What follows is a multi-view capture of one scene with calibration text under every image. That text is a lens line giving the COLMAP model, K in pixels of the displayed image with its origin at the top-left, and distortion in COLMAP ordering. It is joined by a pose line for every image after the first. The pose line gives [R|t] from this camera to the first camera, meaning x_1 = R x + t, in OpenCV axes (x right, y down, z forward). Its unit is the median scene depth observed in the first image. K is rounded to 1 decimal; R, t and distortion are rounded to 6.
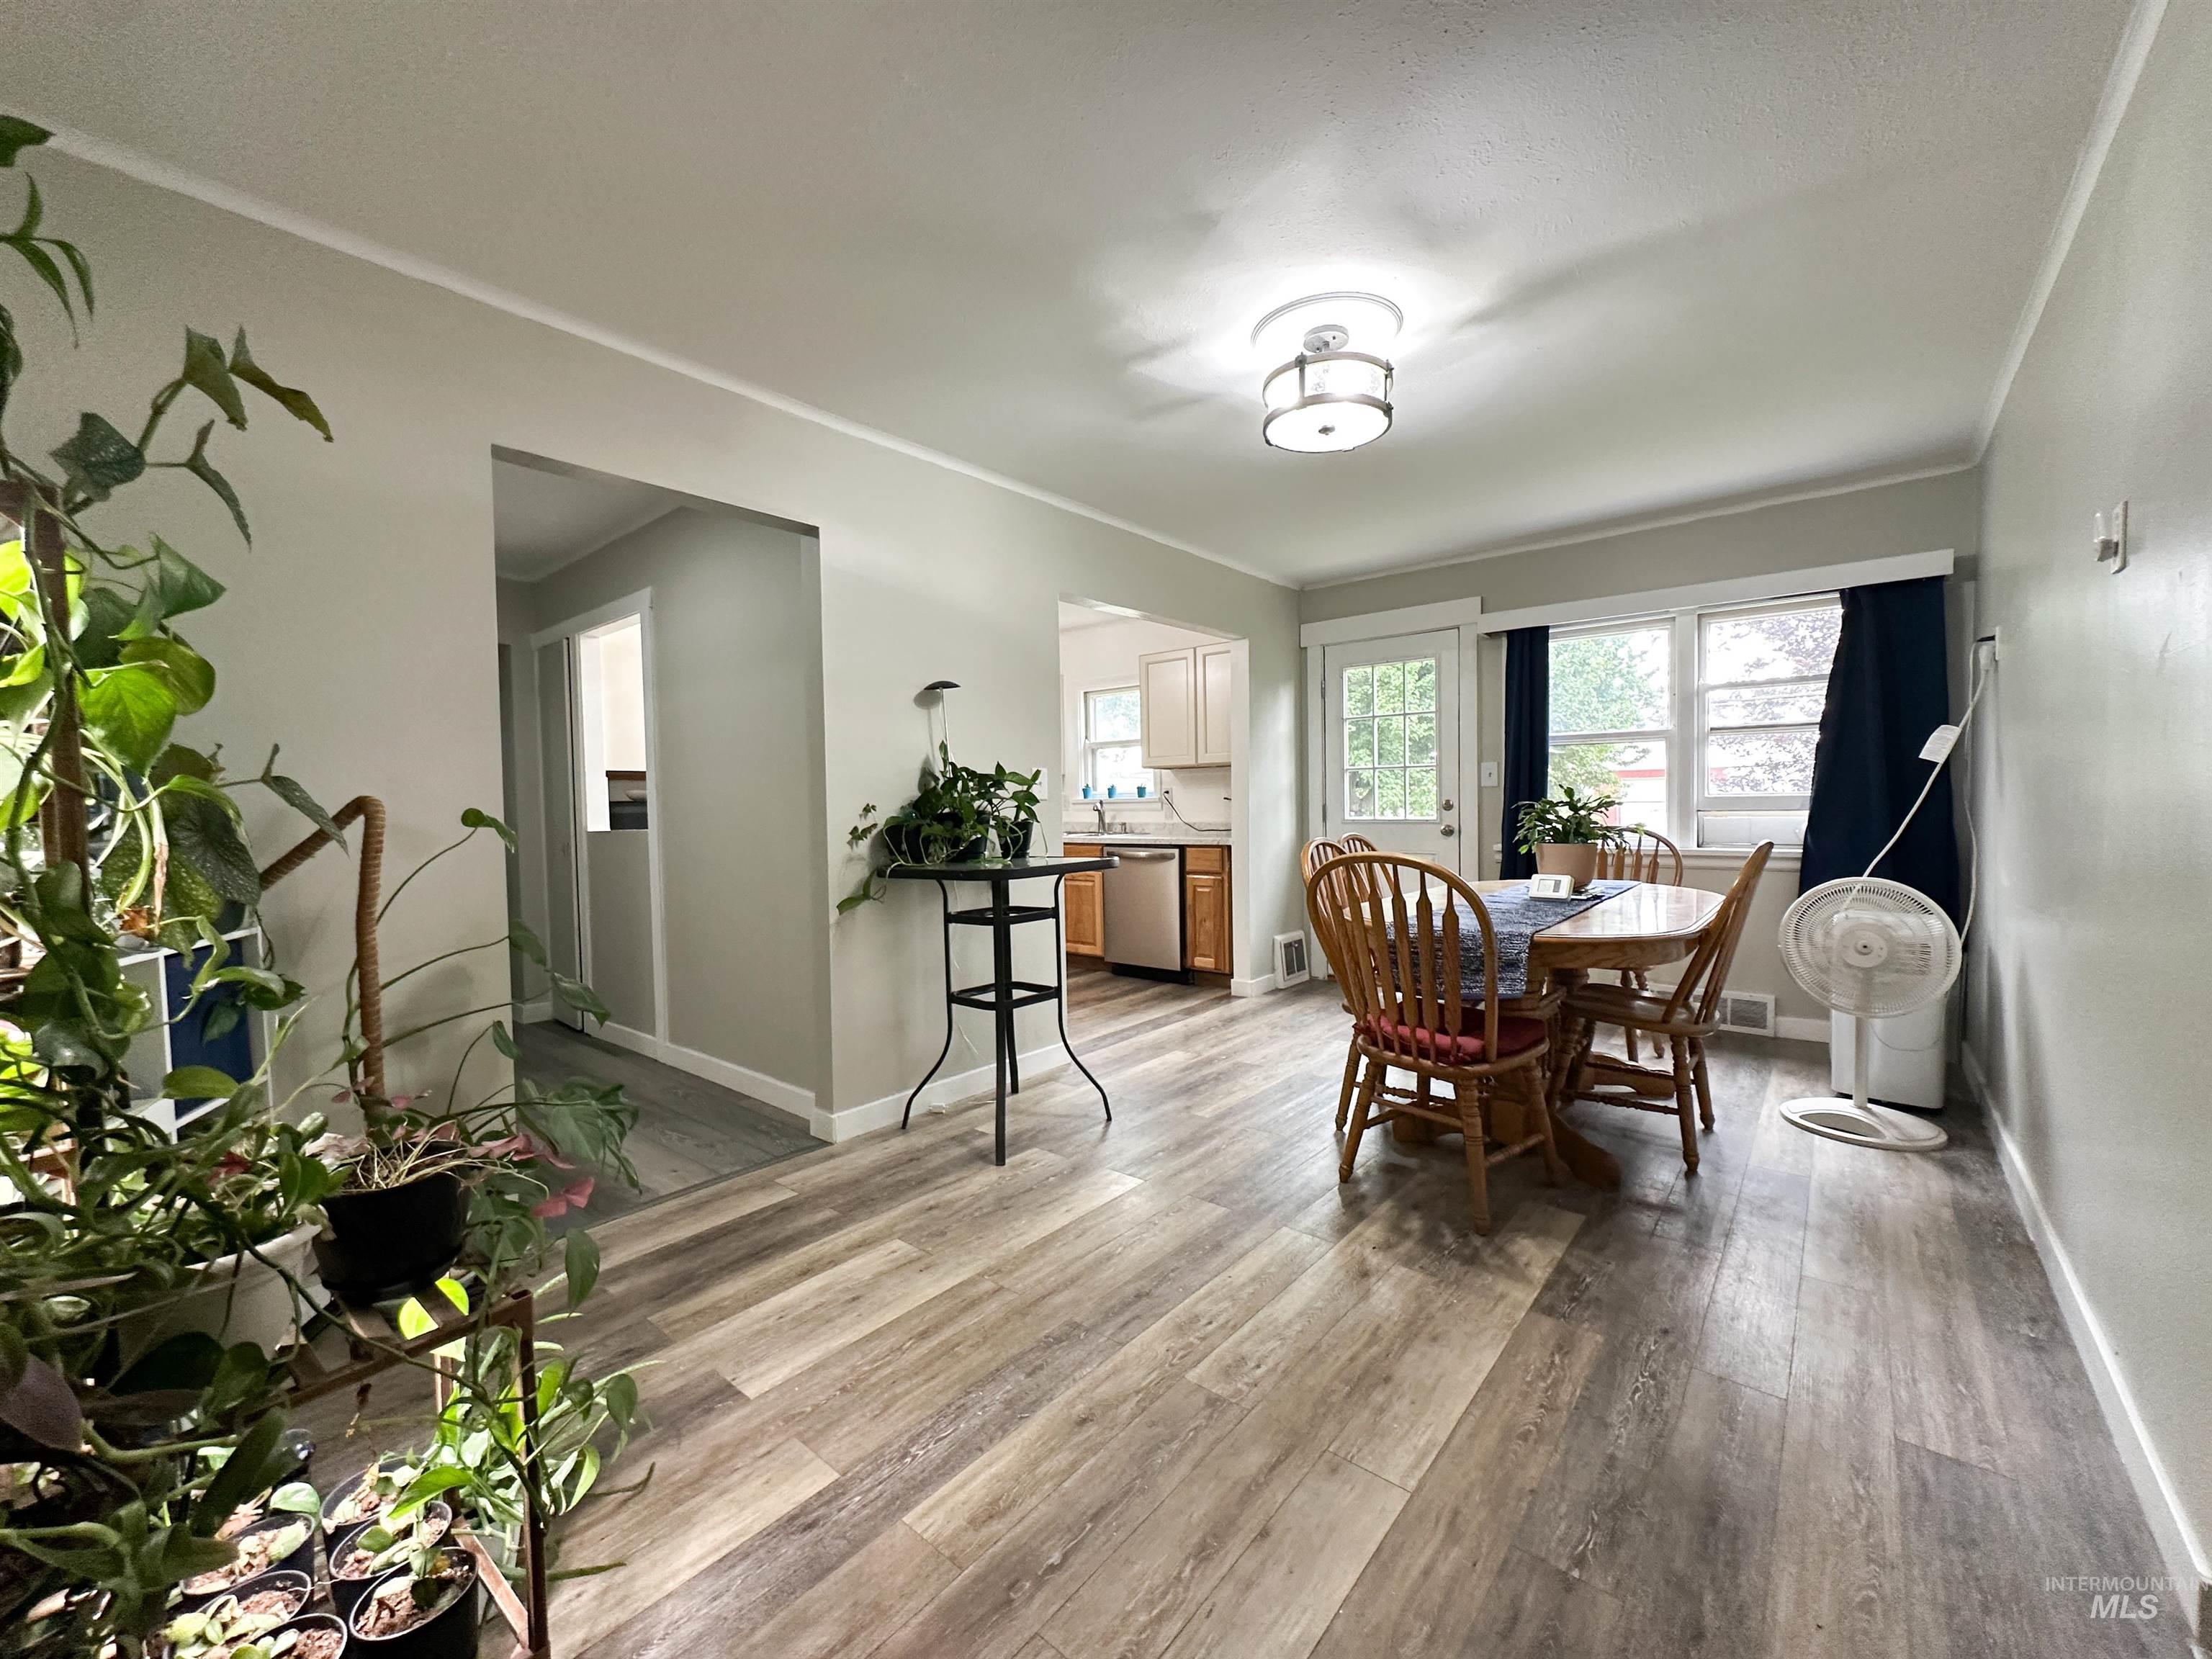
lens RADIAL K [[877.8, 0, 1106.0], [0, 877.8, 829.5], [0, 0, 1]] dist [0.000002, 0.000645]
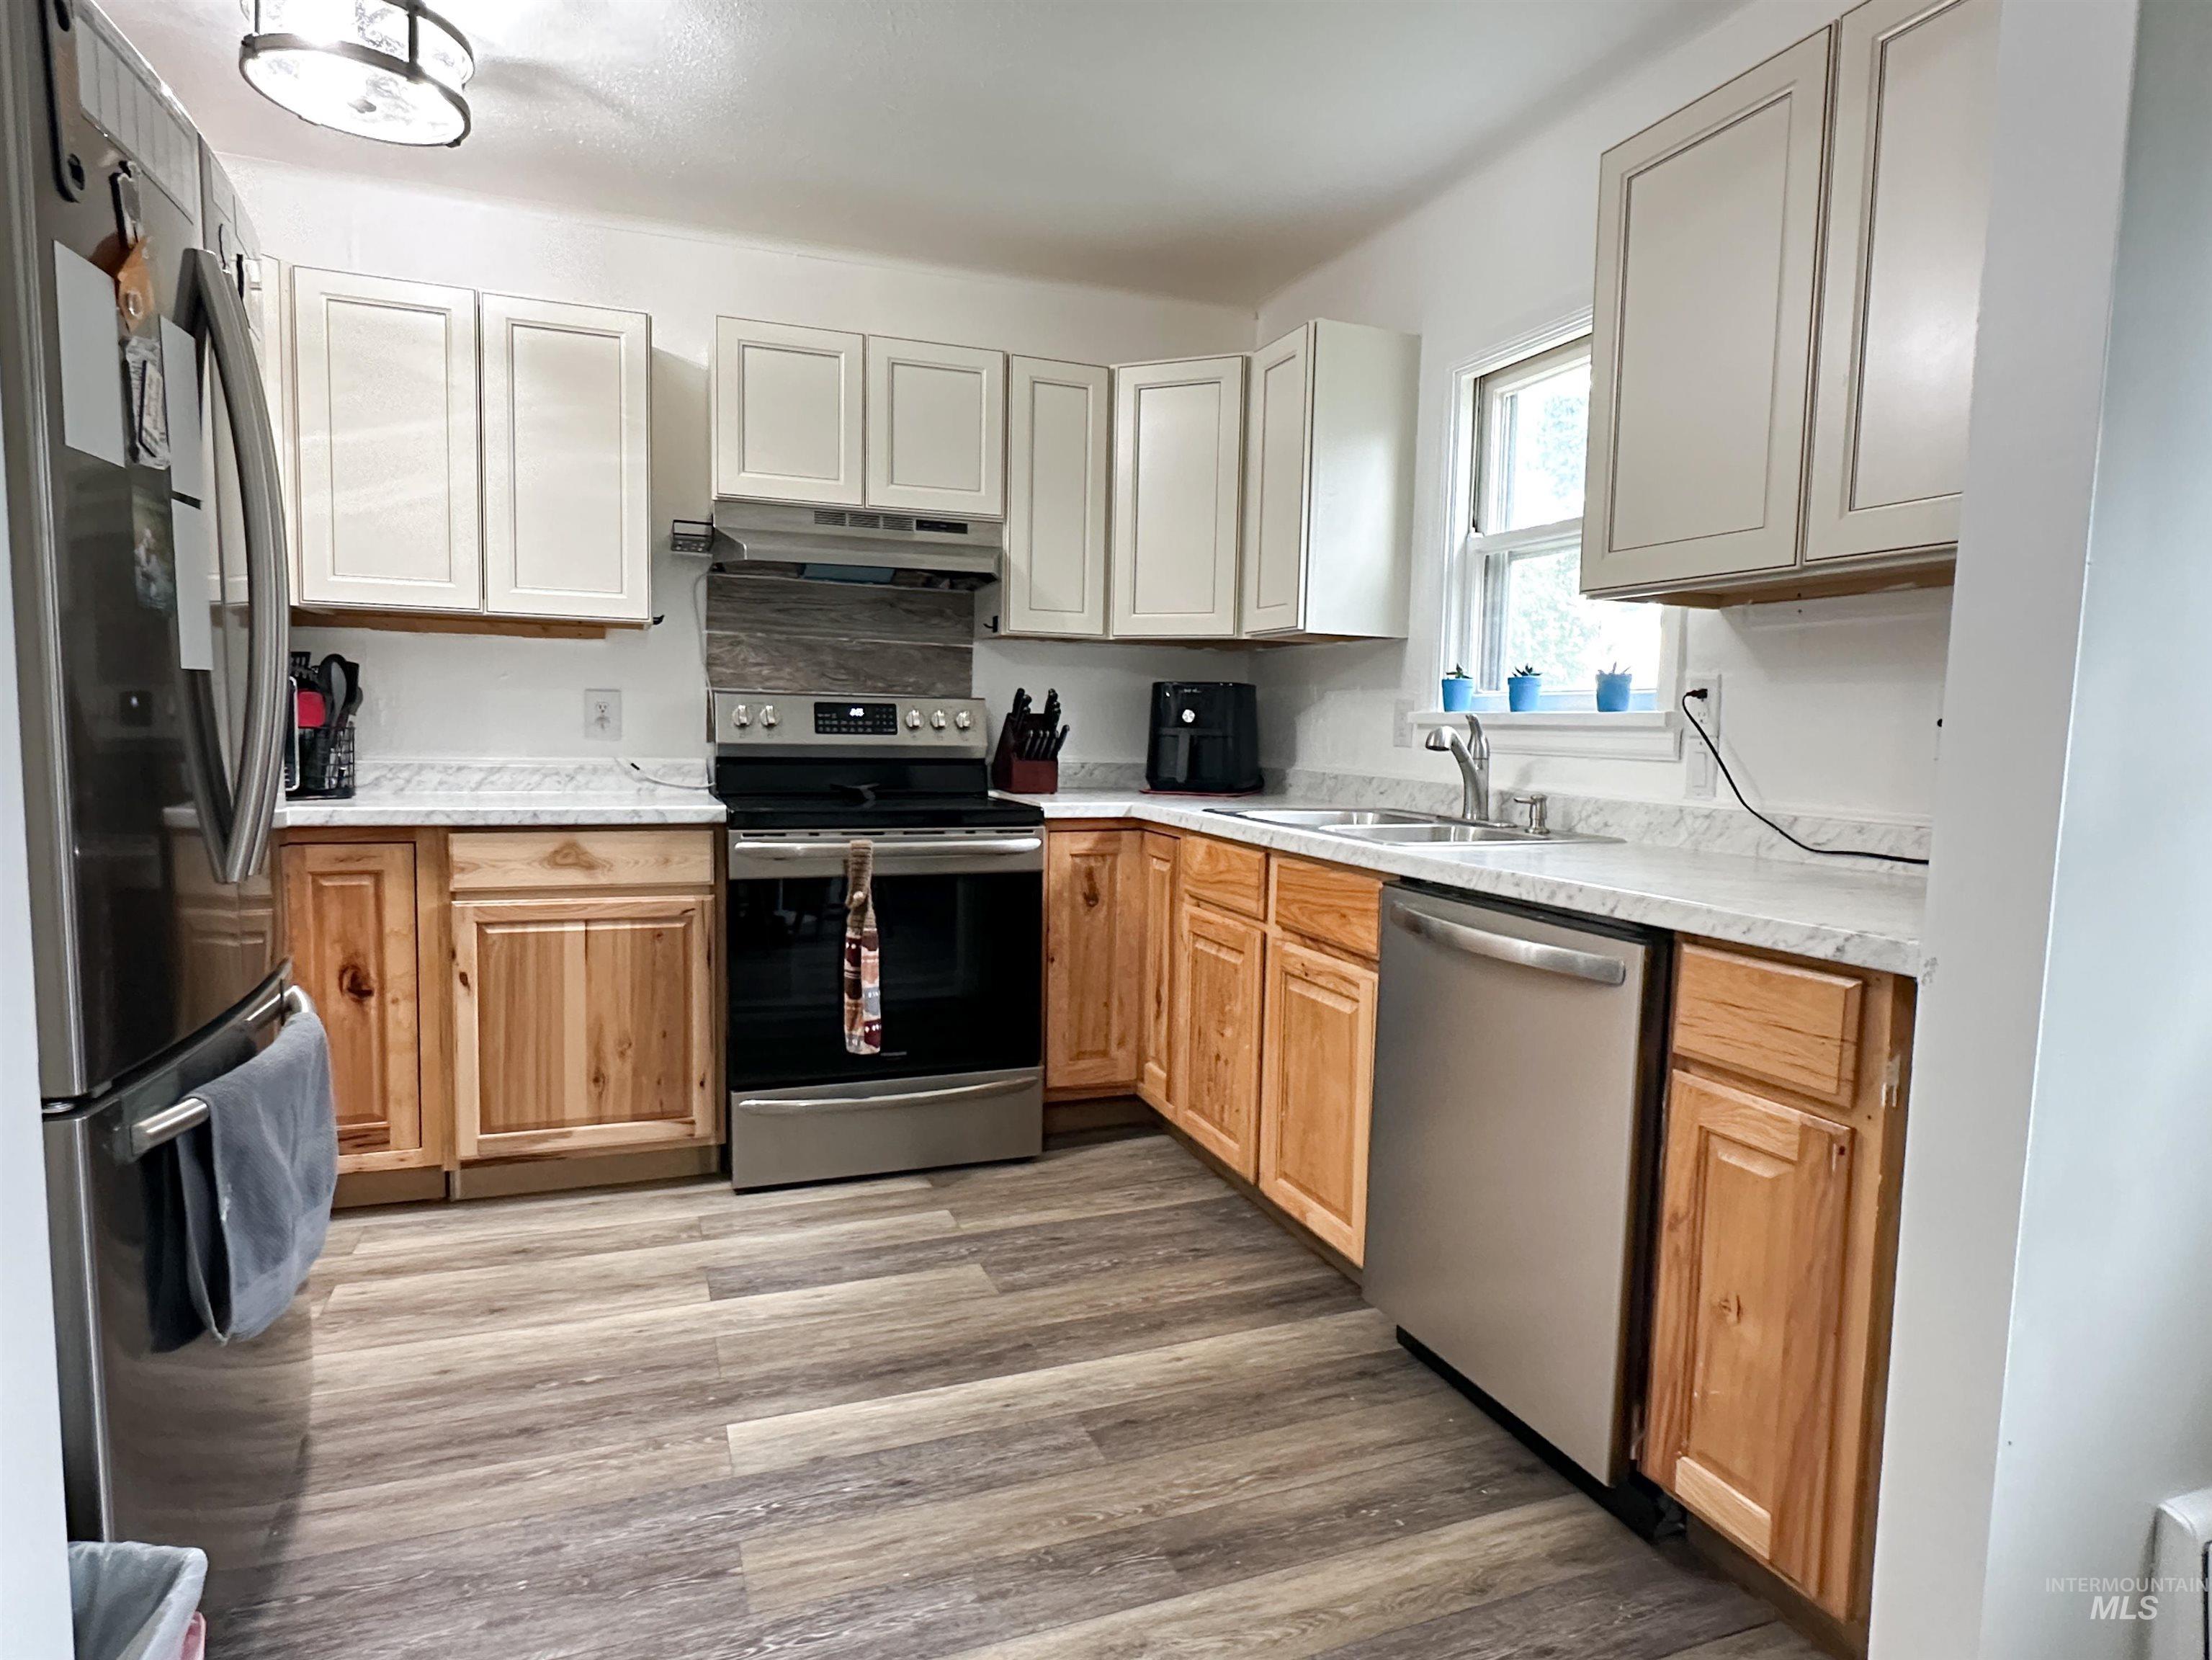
lens RADIAL K [[1284.1, 0, 1106.0], [0, 1284.1, 830.0], [0, 0, 1]] dist [0.017910, 0.000058]
pose [[0.876585, 0.071648, -0.475884, 0.106397], [-0.038809, 0.996159, 0.078494, -0.026946], [0.479680, -0.050338, 0.875998, 0.590088]]
